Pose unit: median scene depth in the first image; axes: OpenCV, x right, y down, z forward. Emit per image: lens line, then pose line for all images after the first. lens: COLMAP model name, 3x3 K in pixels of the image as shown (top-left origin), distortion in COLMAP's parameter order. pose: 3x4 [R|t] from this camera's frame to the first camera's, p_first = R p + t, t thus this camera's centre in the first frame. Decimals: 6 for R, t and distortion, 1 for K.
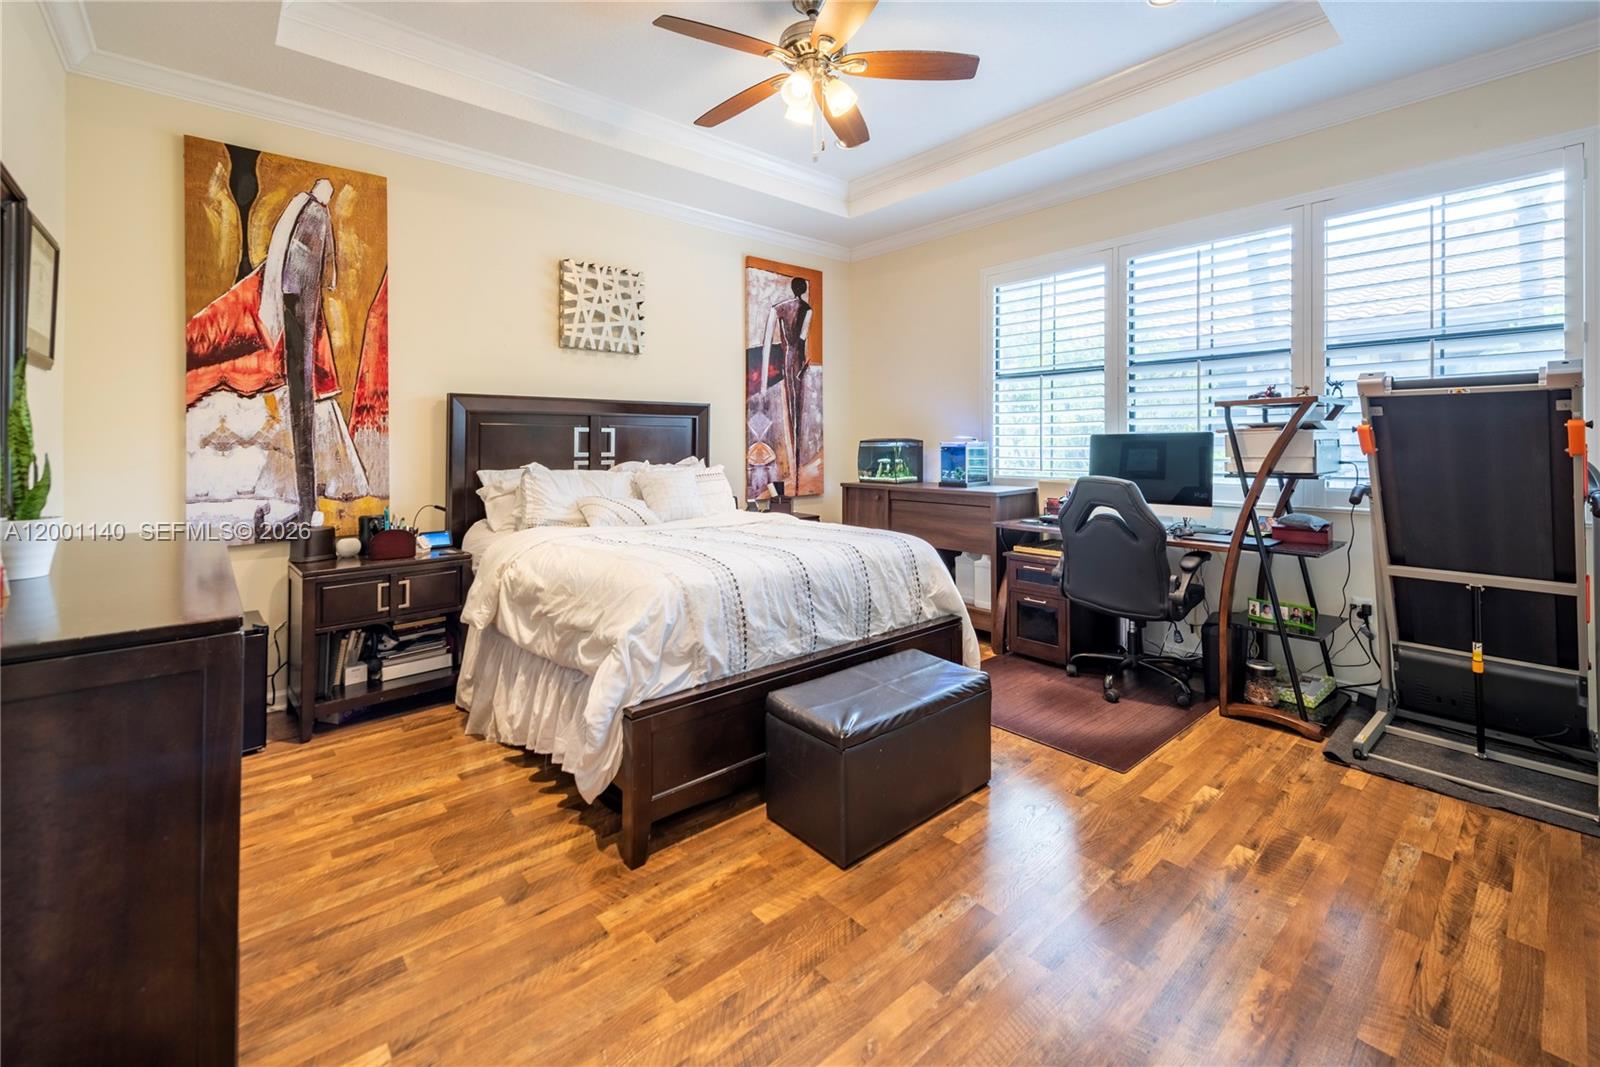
lens RADIAL K [[677.7, 0, 813.2], [0, 677.7, 430.3], [0, 0, 1]] dist [0.012071, -0.000404]
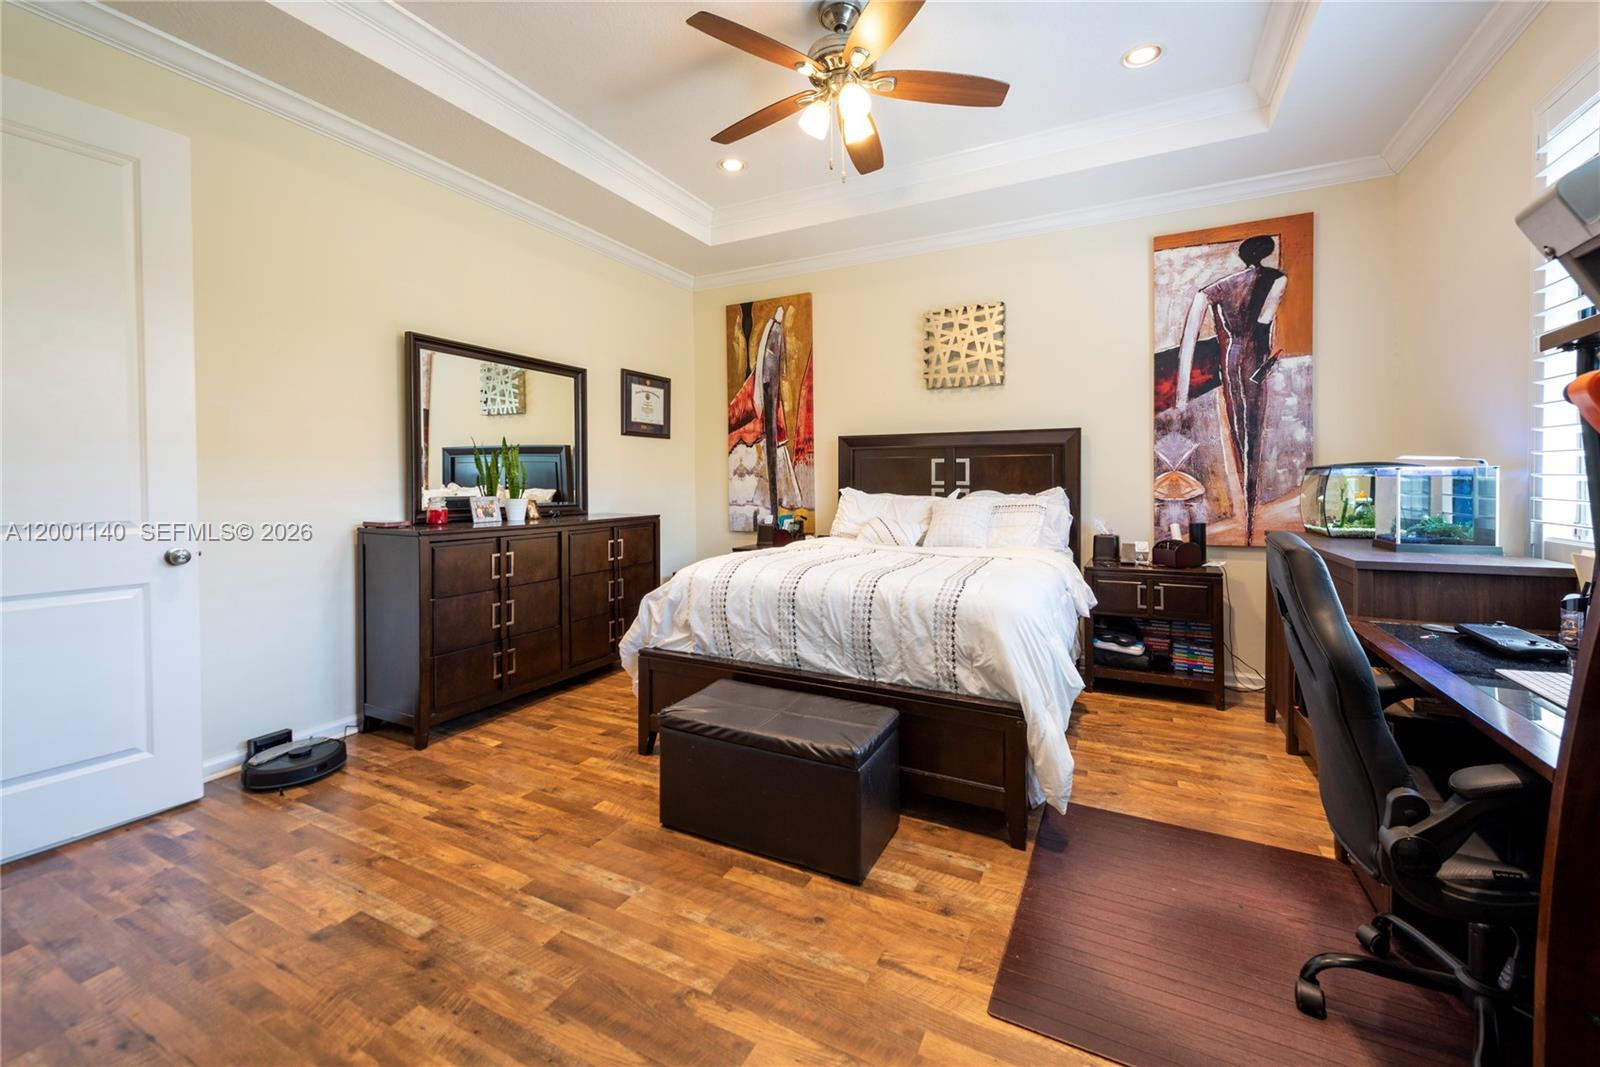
lens RADIAL K [[653.0, 0, 806.9], [0, 653.0, 482.3], [0, 0, 1]] dist [0.011255, -0.000418]
pose [[0.357157, 0.006611, -0.934021, 0.729965], [0.015672, 0.999792, 0.013070, 0.021595], [0.933913, -0.019306, 0.356979, 0.511144]]
